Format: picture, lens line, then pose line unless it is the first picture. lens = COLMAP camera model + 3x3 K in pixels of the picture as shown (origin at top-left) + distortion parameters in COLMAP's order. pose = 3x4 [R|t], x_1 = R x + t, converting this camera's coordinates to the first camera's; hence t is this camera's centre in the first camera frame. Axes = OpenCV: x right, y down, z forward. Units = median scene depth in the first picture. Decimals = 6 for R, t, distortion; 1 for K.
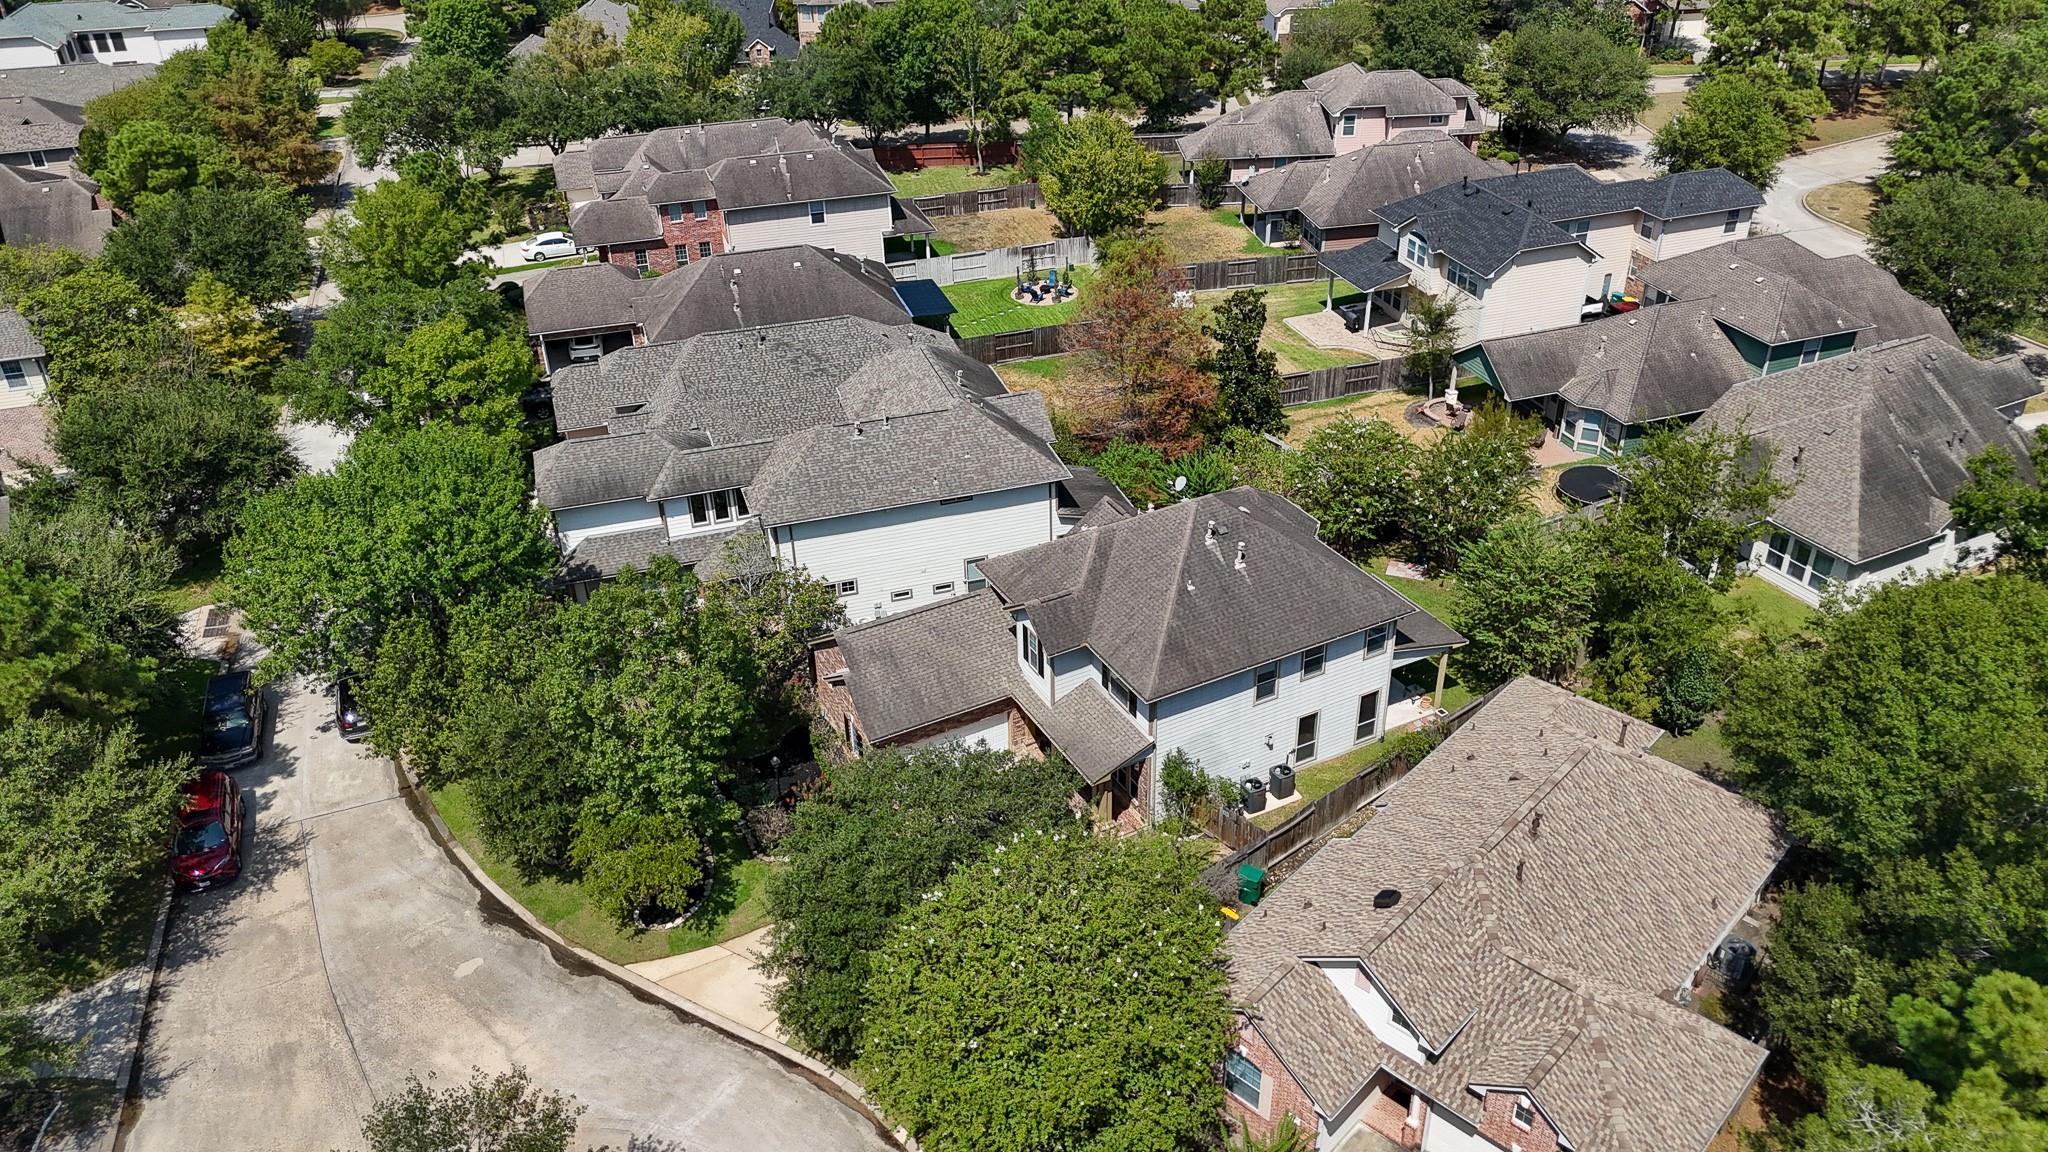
lens RADIAL K [[1524.5, 0, 1036.5], [0, 1524.5, 572.8], [0, 0, 1]] dist [0.083654, -0.087632]
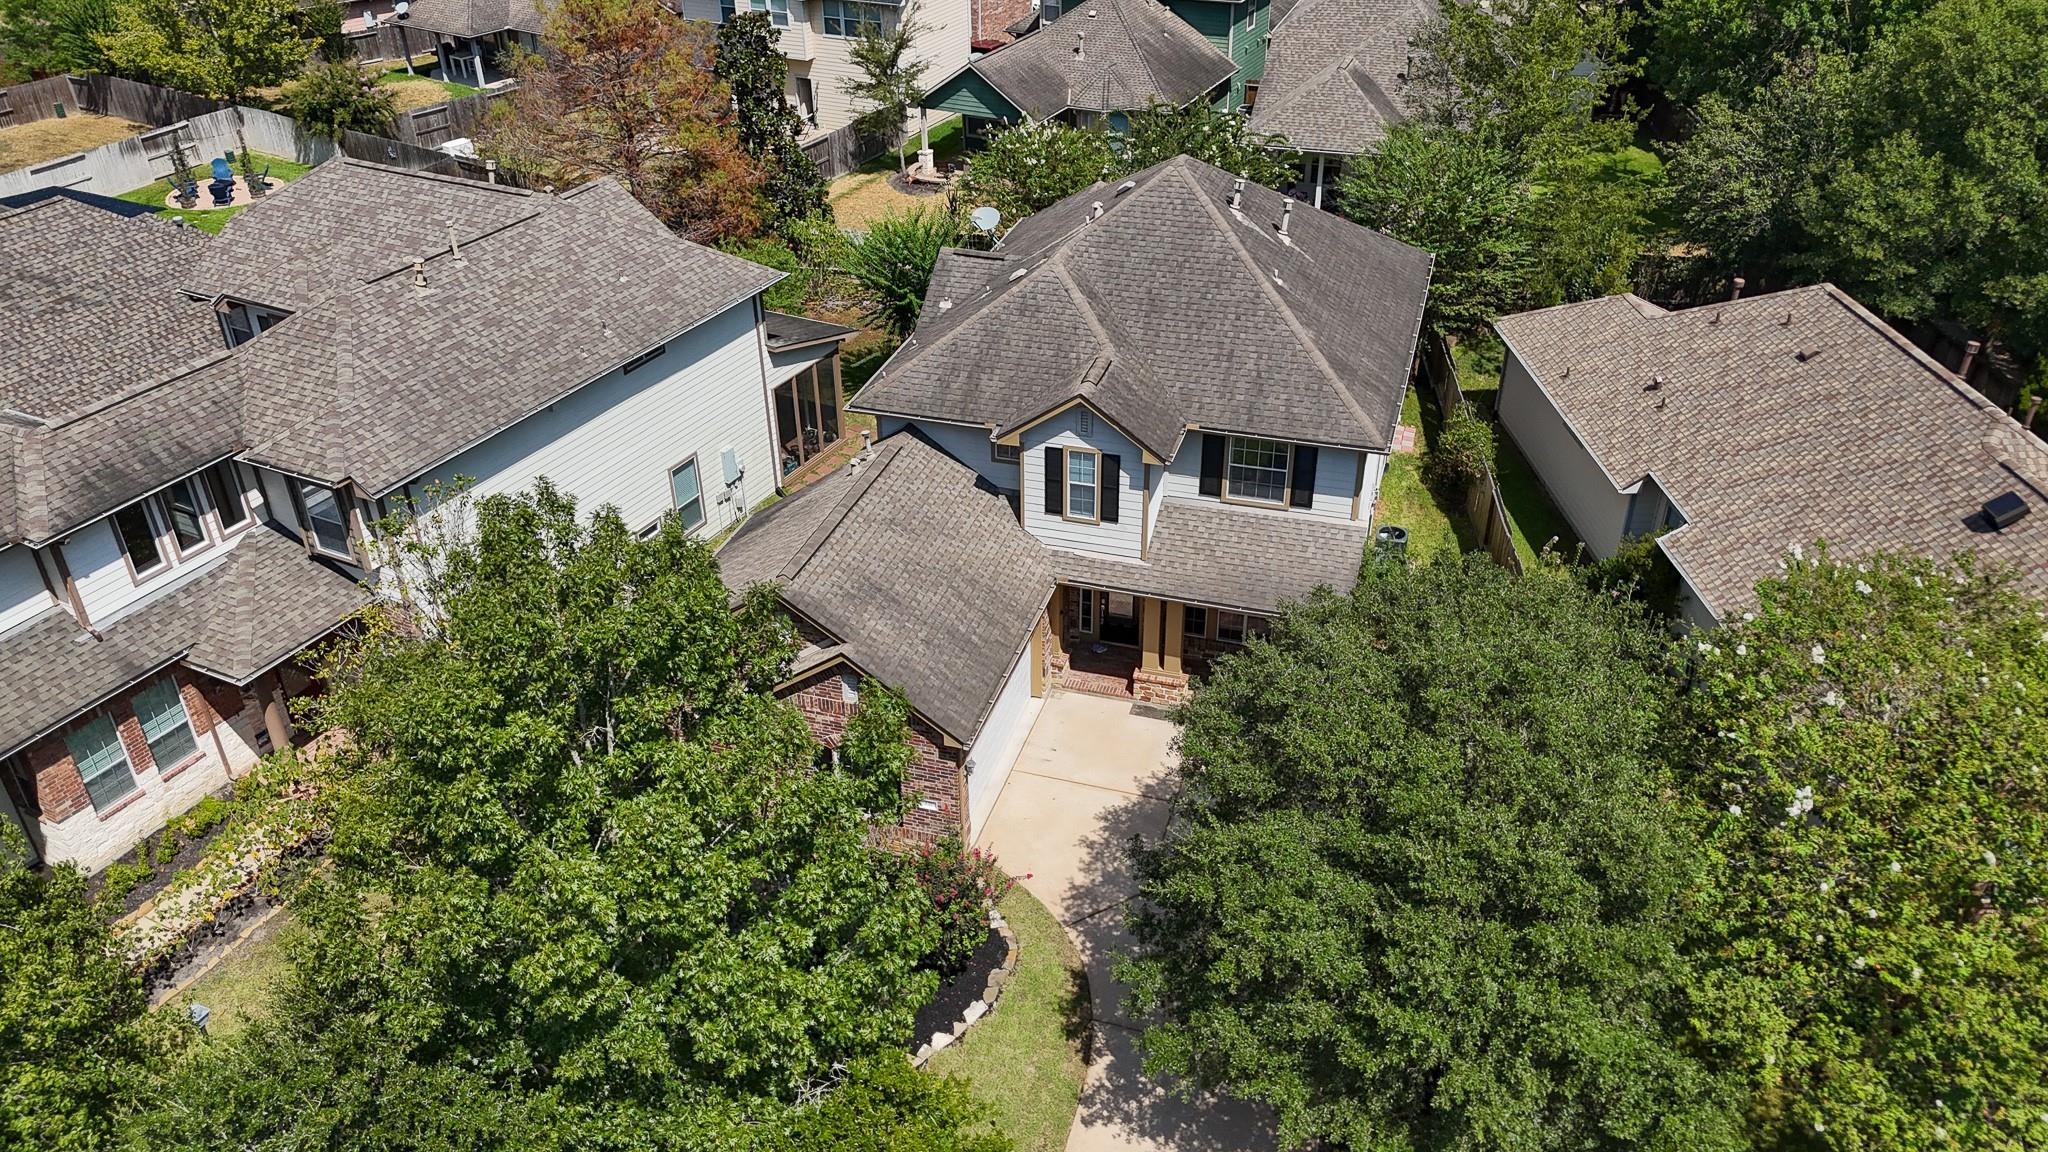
lens RADIAL K [[1509.6, 0, 1034.0], [0, 1509.6, 582.0], [0, 0, 1]] dist [0.089175, -0.107200]
pose [[0.709832, -0.362278, 0.604063, -0.252726], [0.362509, 0.923192, 0.127688, 0.005315], [-0.603925, 0.128341, 0.786640, 0.408809]]
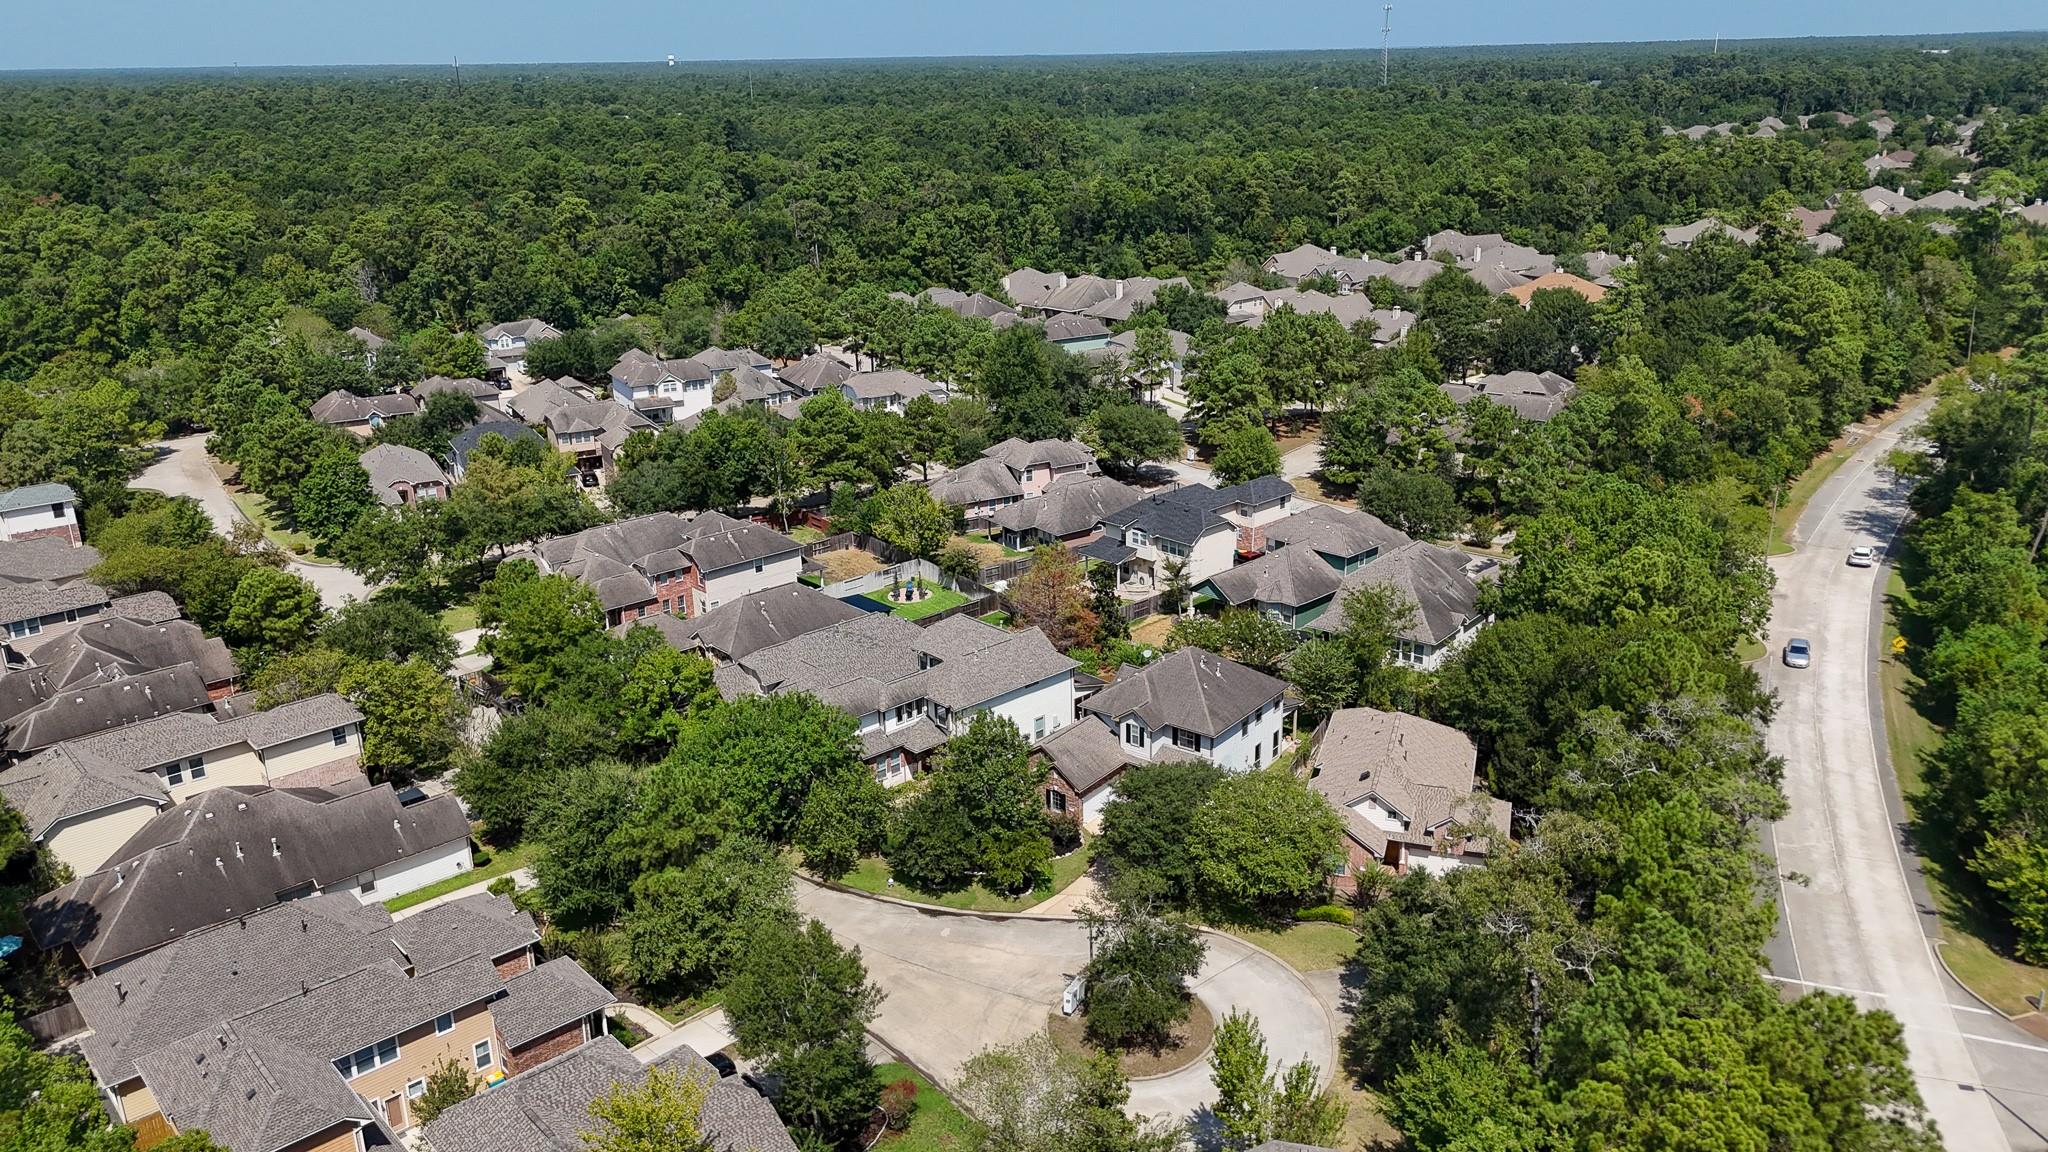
lens RADIAL K [[1514.6, 0, 1032.4], [0, 1514.6, 568.1], [0, 0, 1]] dist [0.081141, -0.082281]
pose [[0.910175, -0.131633, 0.392752, -0.611152], [0.216623, 0.959433, -0.180450, 0.119224], [-0.353066, 0.249320, 0.901767, -0.552268]]
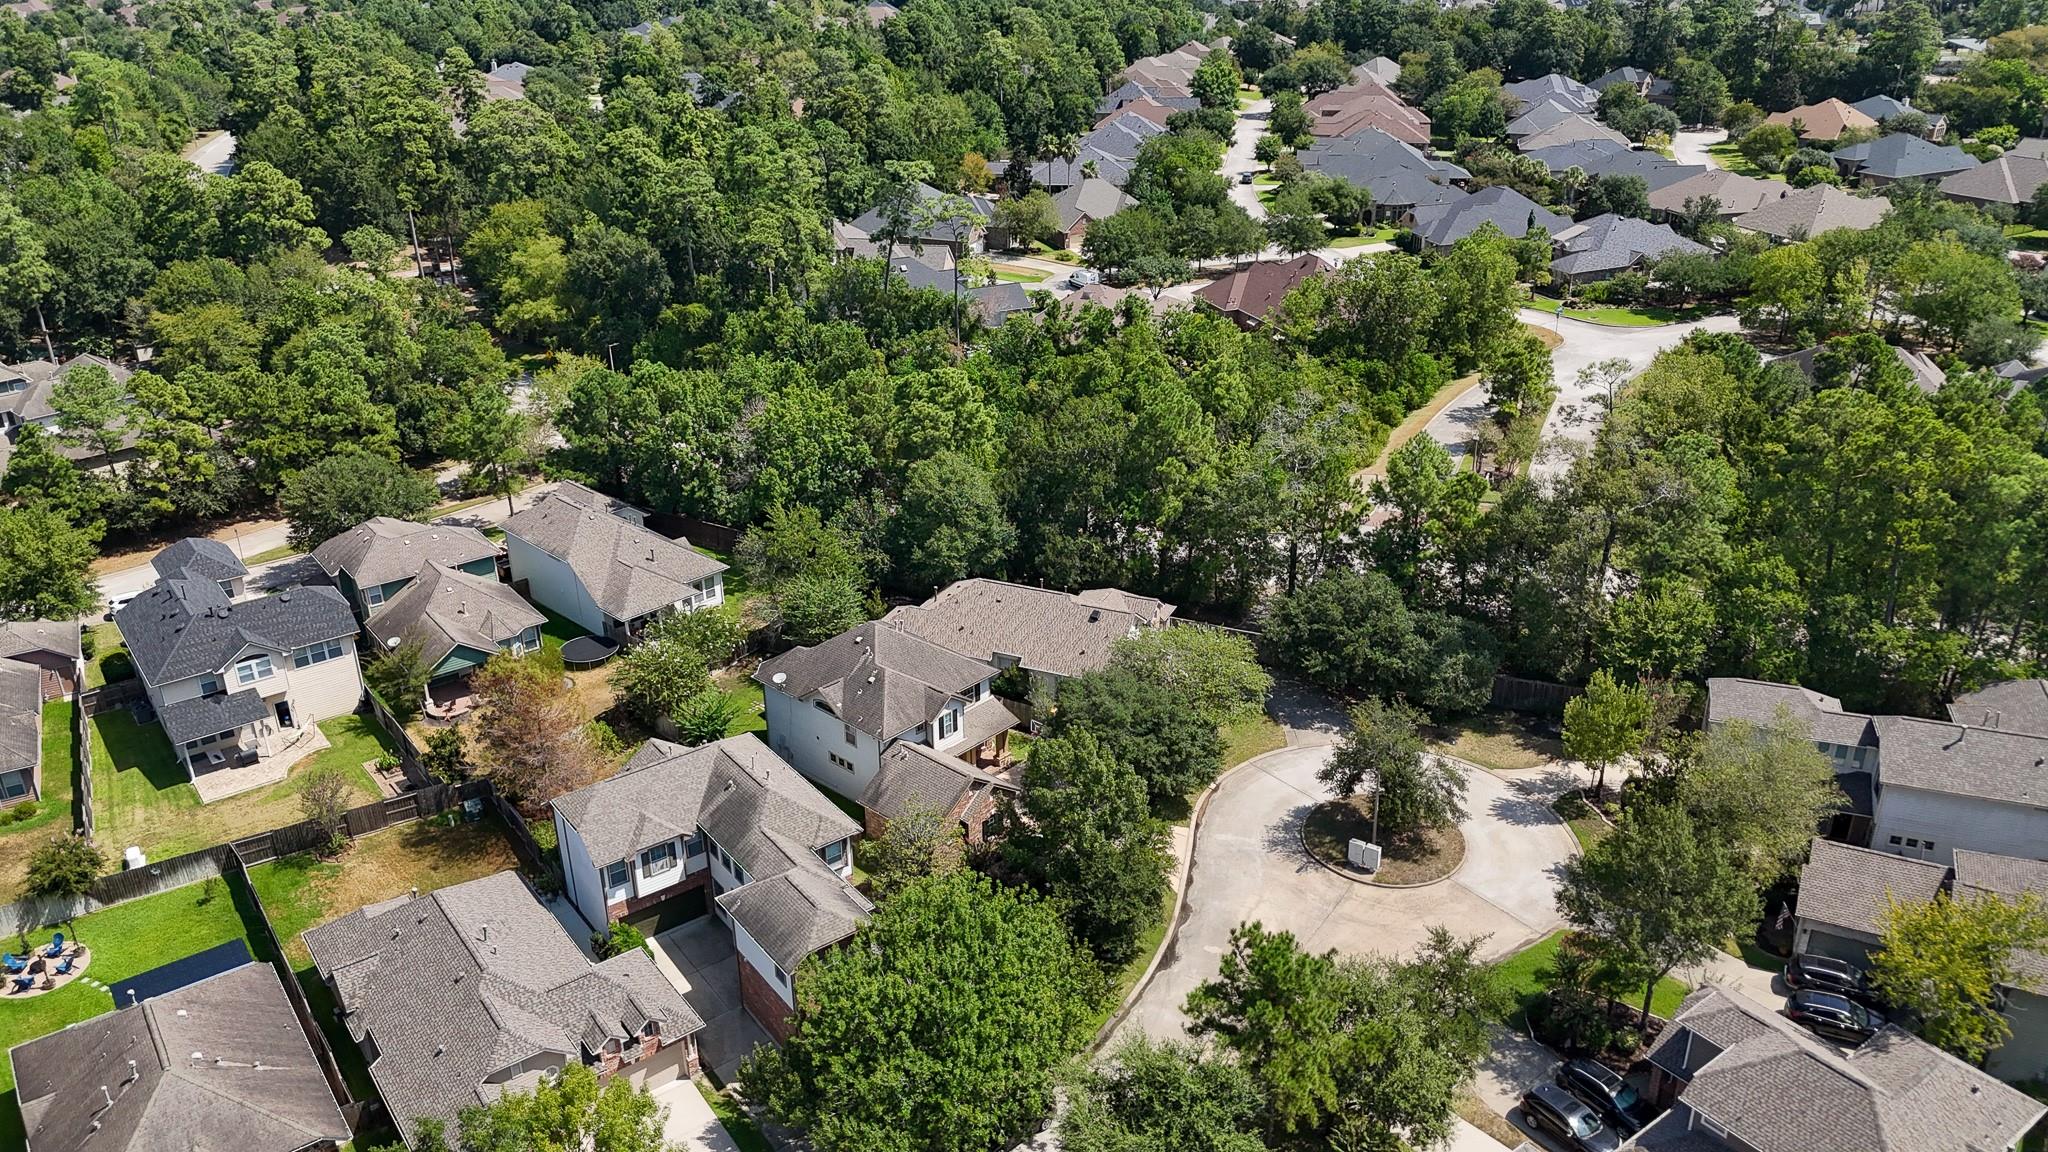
lens RADIAL K [[1503.6, 0, 1042.1], [0, 1503.6, 579.0], [0, 0, 1]] dist [0.066218, -0.063871]
pose [[-0.332268, -0.372109, 0.866679, -1.001629], [0.499769, 0.709825, 0.496366, -0.590720], [-0.799893, 0.598066, -0.049884, 0.633404]]
